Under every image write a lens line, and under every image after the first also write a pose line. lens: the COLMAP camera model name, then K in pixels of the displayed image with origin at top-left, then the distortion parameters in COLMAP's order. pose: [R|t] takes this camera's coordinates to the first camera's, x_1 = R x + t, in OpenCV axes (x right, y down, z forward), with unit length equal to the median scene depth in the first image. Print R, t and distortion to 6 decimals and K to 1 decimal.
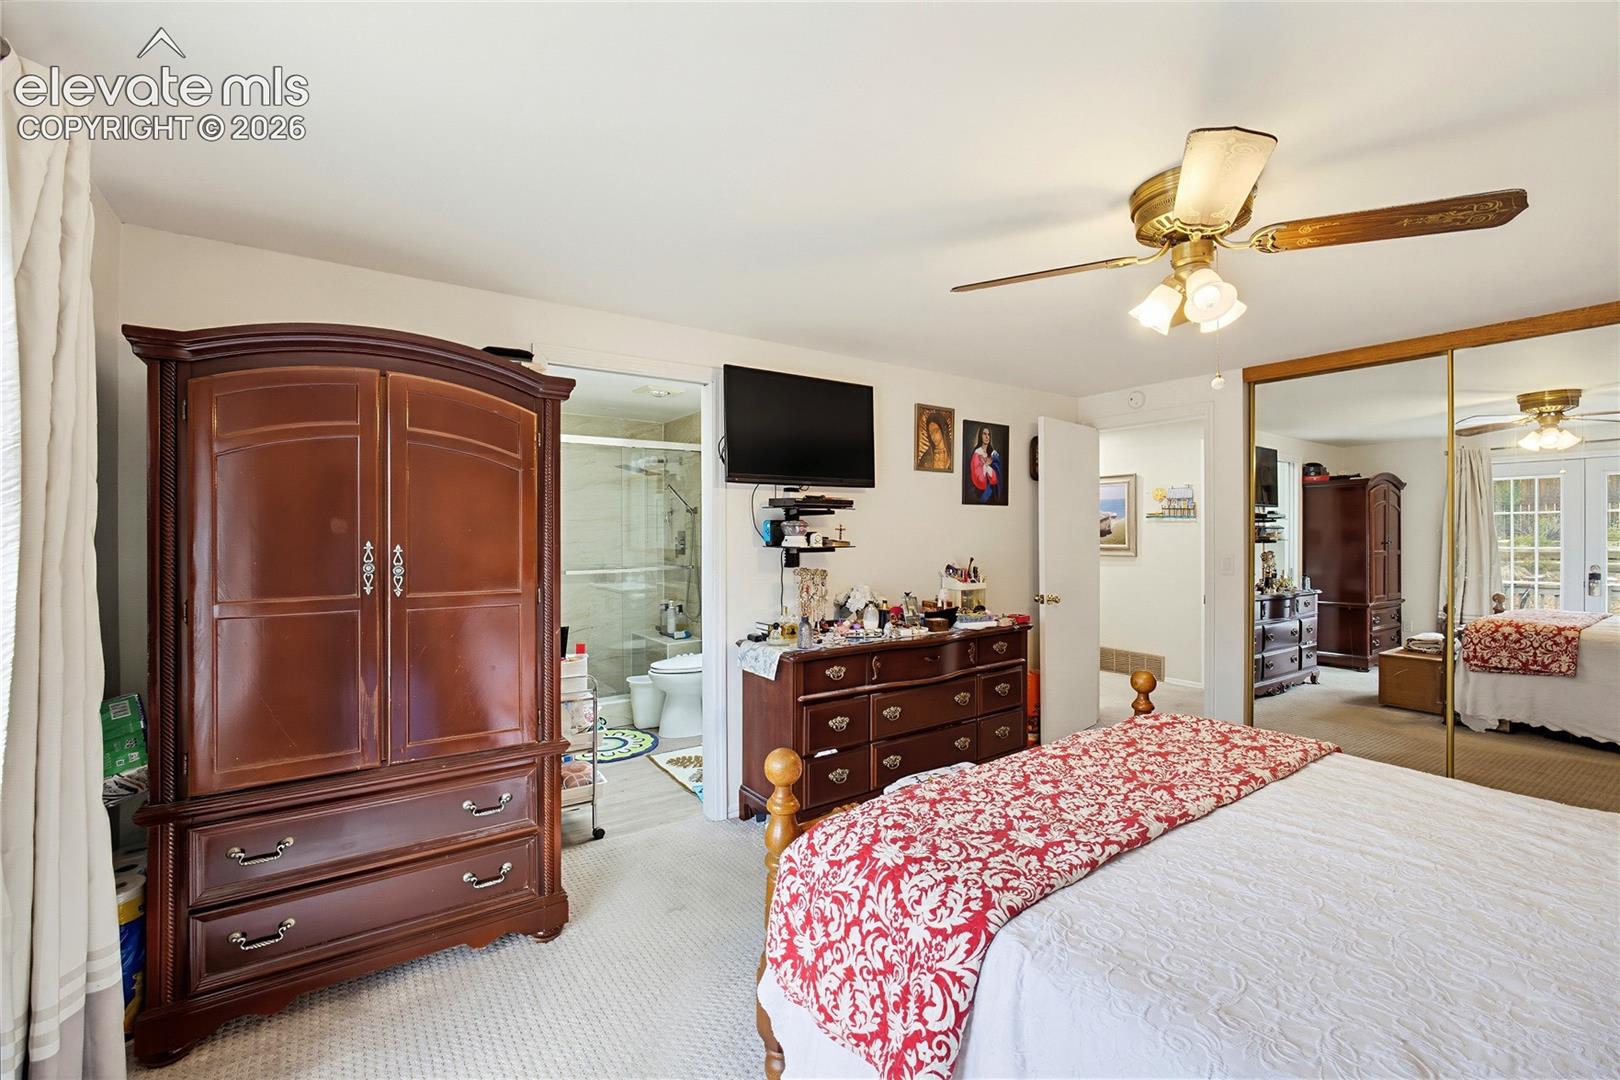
lens RADIAL K [[692.6, 0, 810.6], [0, 692.6, 532.8], [0, 0, 1]] dist [0.000099, 0.000425]
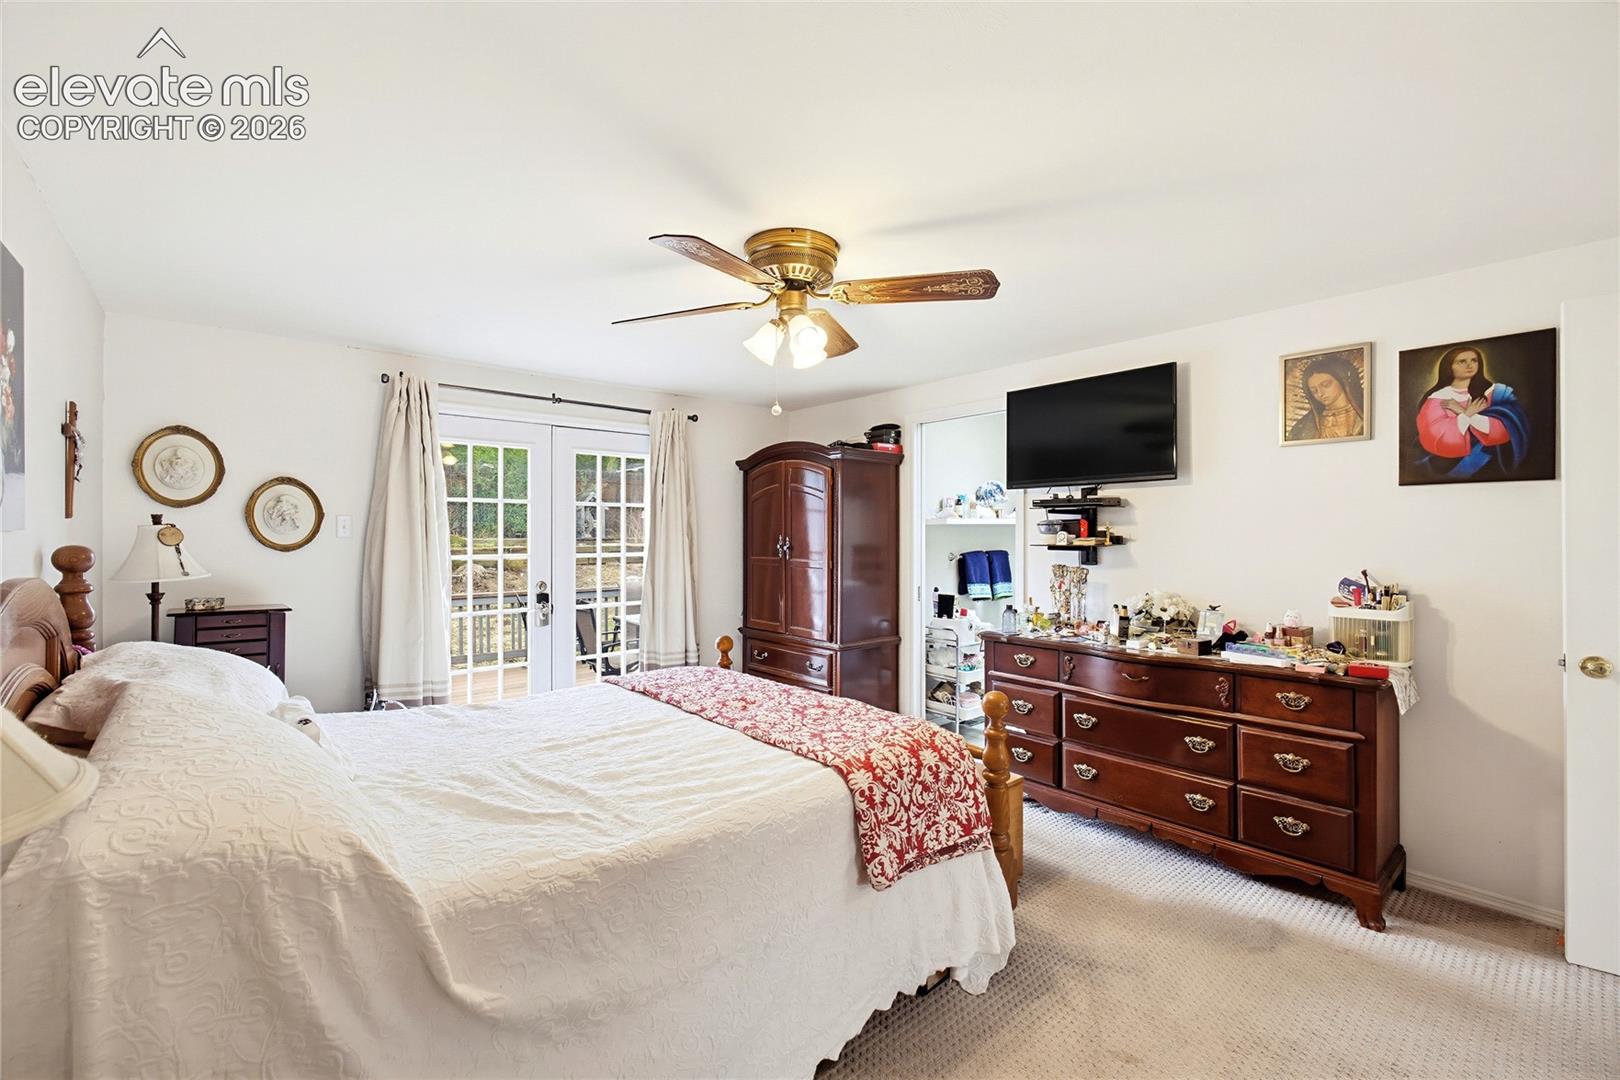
lens RADIAL K [[692.6, 0, 810.6], [0, 692.6, 532.8], [0, 0, 1]] dist [0.000099, 0.000425]
pose [[0.105904, 0.004932, -0.994364, 0.956314], [0.004434, 0.999975, 0.005432, -0.005380], [0.994366, -0.004985, 0.105879, 0.485978]]
